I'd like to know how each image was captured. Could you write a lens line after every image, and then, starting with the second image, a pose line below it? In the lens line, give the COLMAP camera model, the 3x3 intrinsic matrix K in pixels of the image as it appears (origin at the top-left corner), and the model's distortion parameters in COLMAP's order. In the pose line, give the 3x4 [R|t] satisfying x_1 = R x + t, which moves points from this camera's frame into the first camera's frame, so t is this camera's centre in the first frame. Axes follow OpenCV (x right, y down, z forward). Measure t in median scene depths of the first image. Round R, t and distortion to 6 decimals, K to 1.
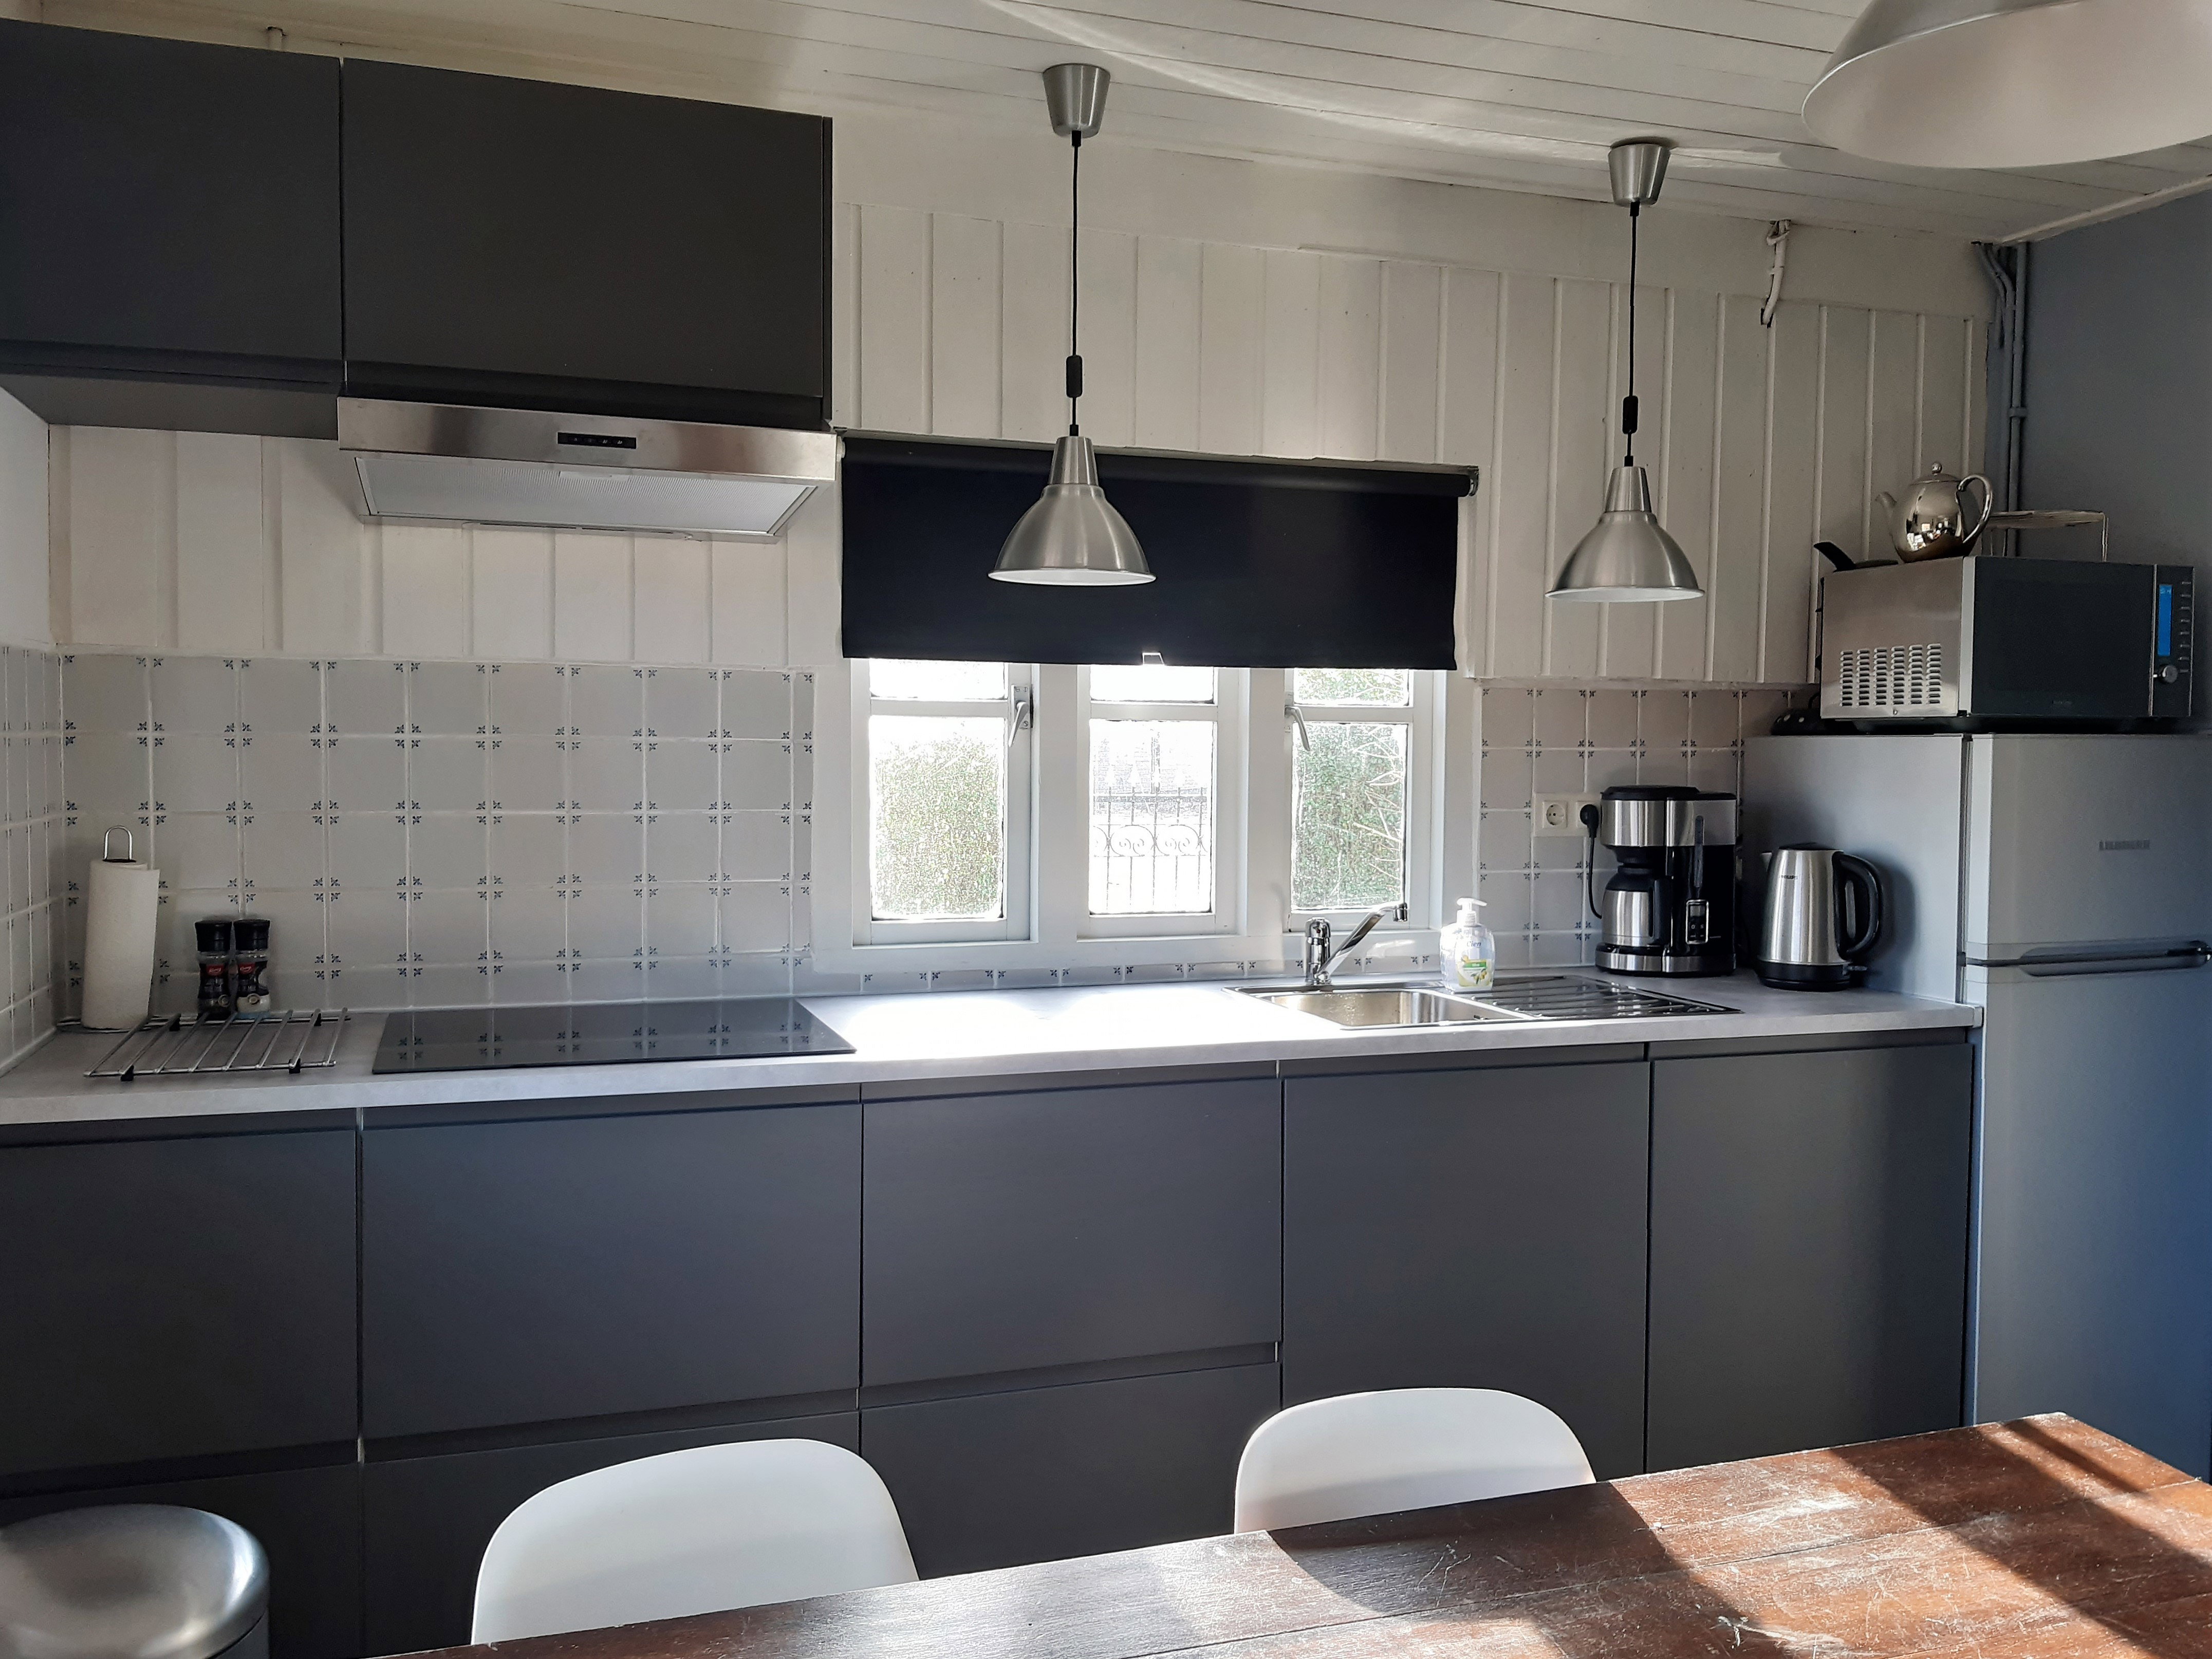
lens RADIAL K [[1812.1, 0, 1099.9], [0, 1812.1, 830.6], [0, 0, 1]] dist [0.078140, -0.133909]
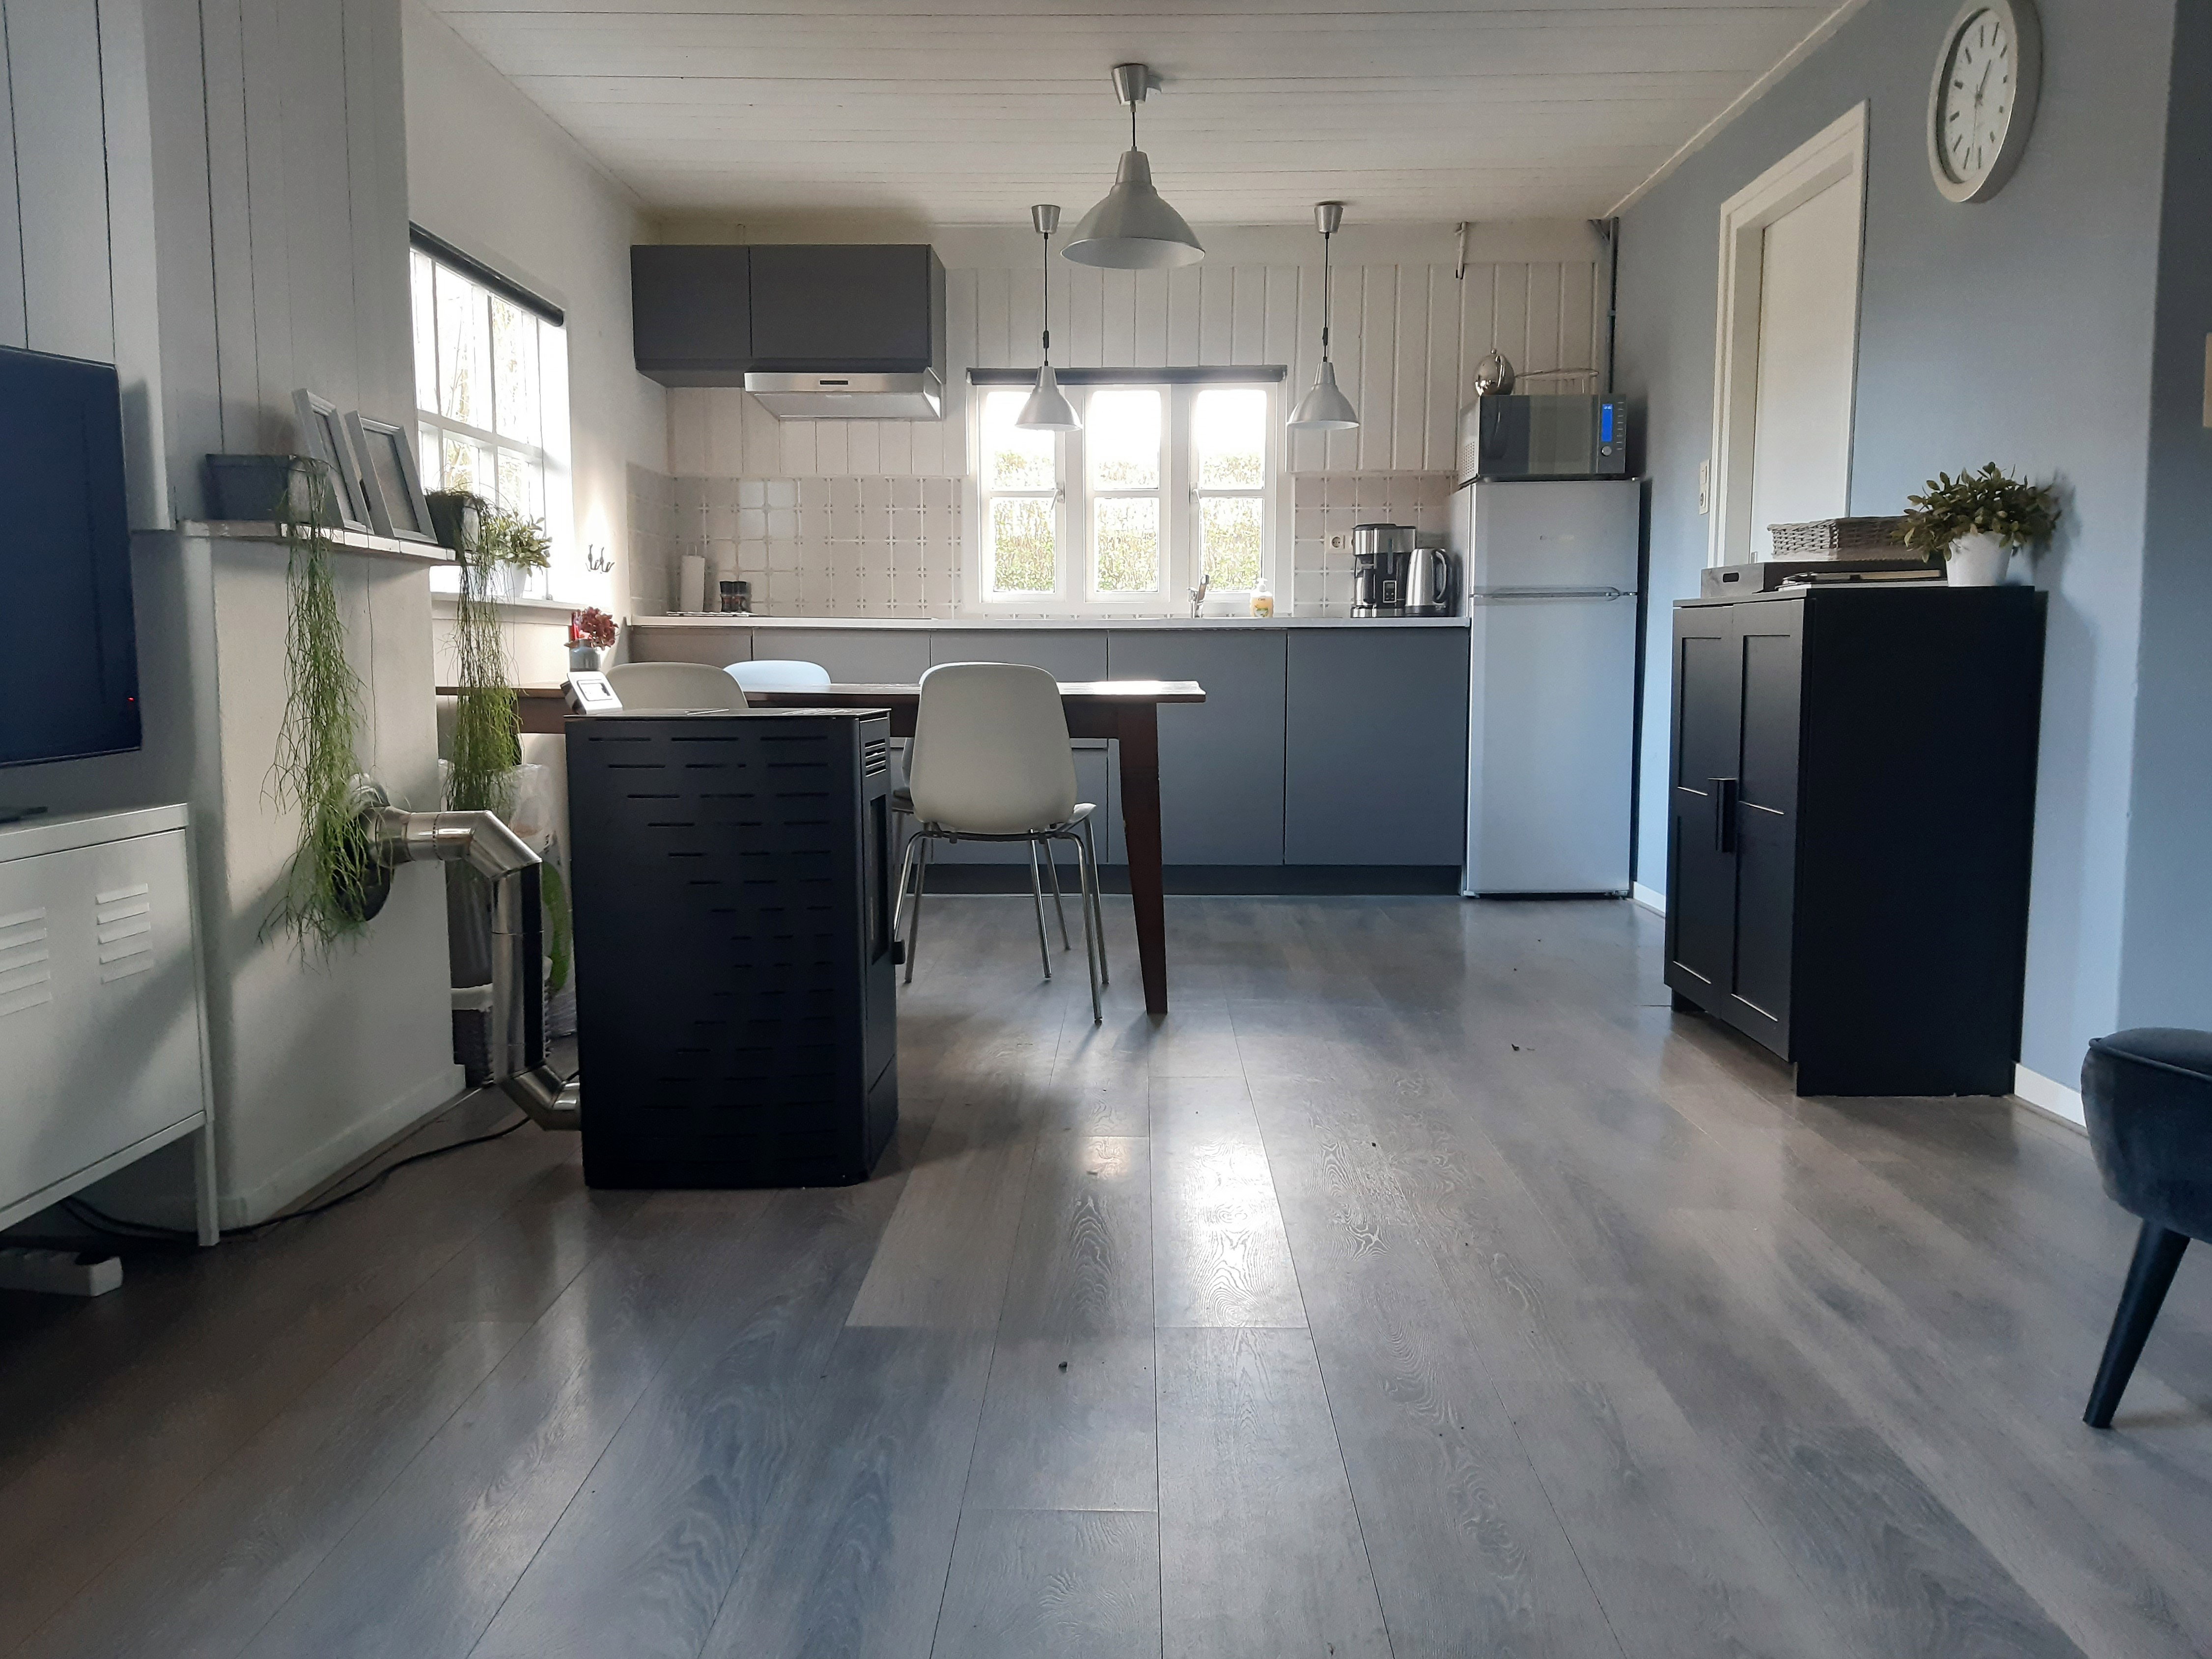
lens RADIAL K [[1812.2, 0, 1100.1], [0, 1812.2, 847.4], [0, 0, 1]] dist [0.078140, -0.133909]
pose [[0.936842, 0.028720, -0.348573, 0.768499], [-0.008382, 0.998180, 0.059713, 0.224603], [0.349654, -0.053020, 0.935378, -1.032829]]
